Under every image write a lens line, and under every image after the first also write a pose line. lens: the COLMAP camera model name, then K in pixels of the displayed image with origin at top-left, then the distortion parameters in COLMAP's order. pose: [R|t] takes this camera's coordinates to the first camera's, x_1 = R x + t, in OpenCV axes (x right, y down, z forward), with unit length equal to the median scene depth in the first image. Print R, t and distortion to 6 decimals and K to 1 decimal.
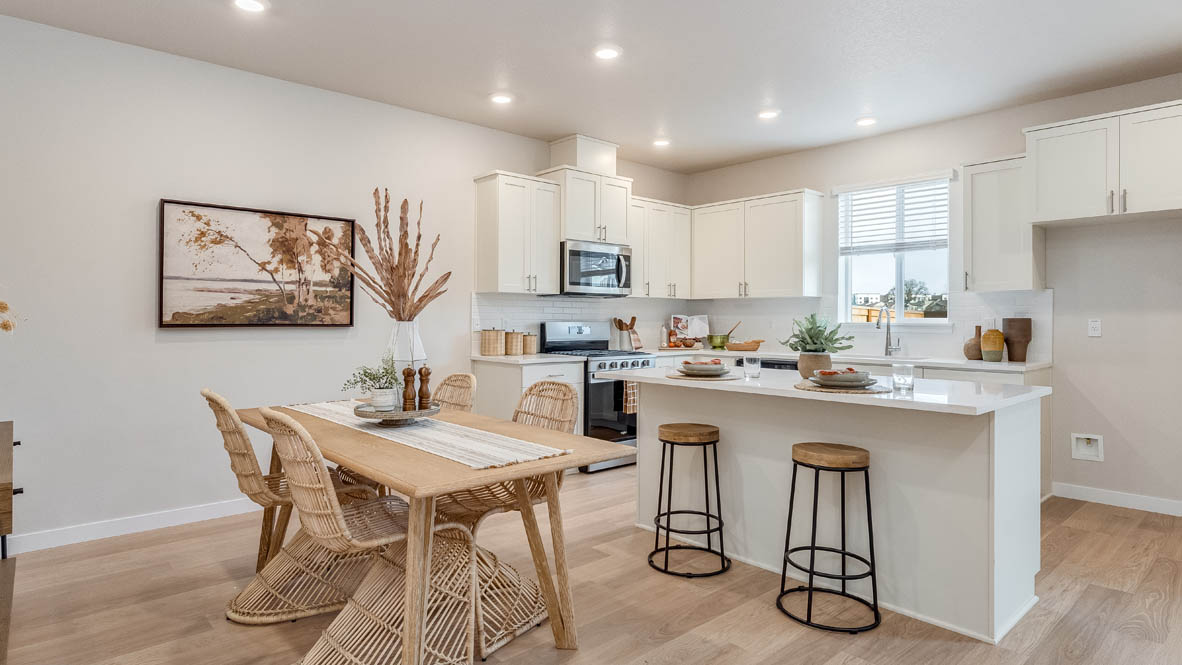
lens RADIAL K [[641.5, 0, 589.3], [0, 641.5, 312.5], [0, 0, 1]] dist [0.000515, -0.000151]
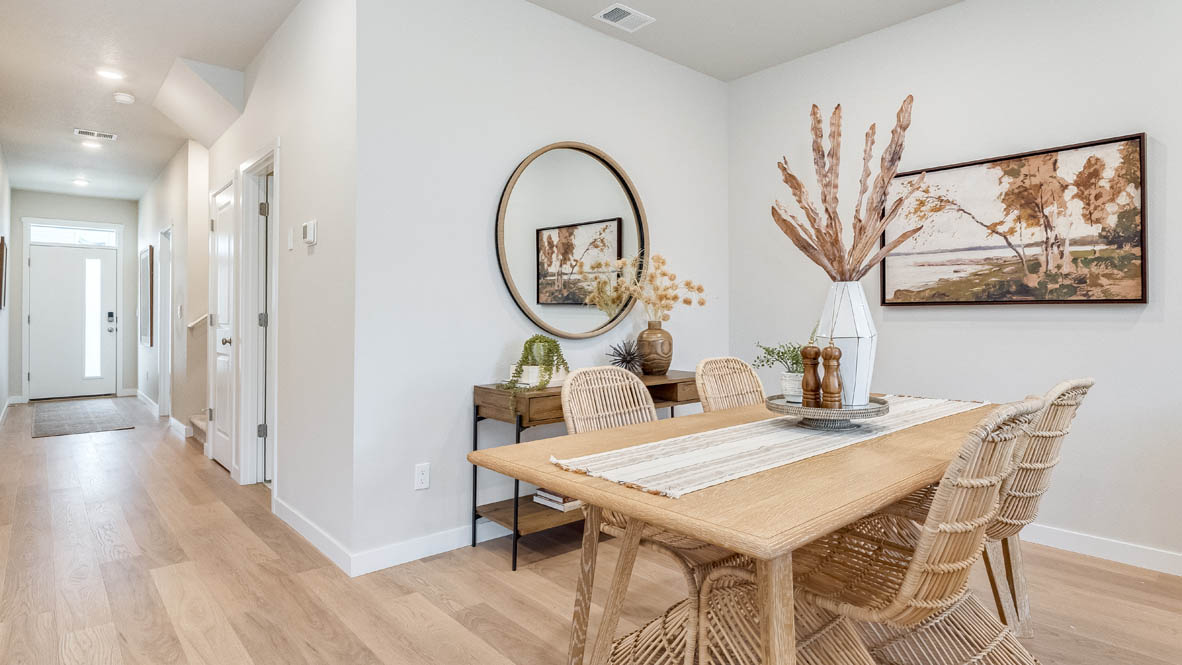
lens RADIAL K [[641.5, 0, 589.3], [0, 641.5, 312.5], [0, 0, 1]] dist [0.000515, -0.000151]
pose [[-0.022673, -0.011332, -0.999679, 0.294115], [0.010374, 0.999879, -0.011570, 0.035618], [0.999689, -0.010633, -0.022552, 0.502637]]
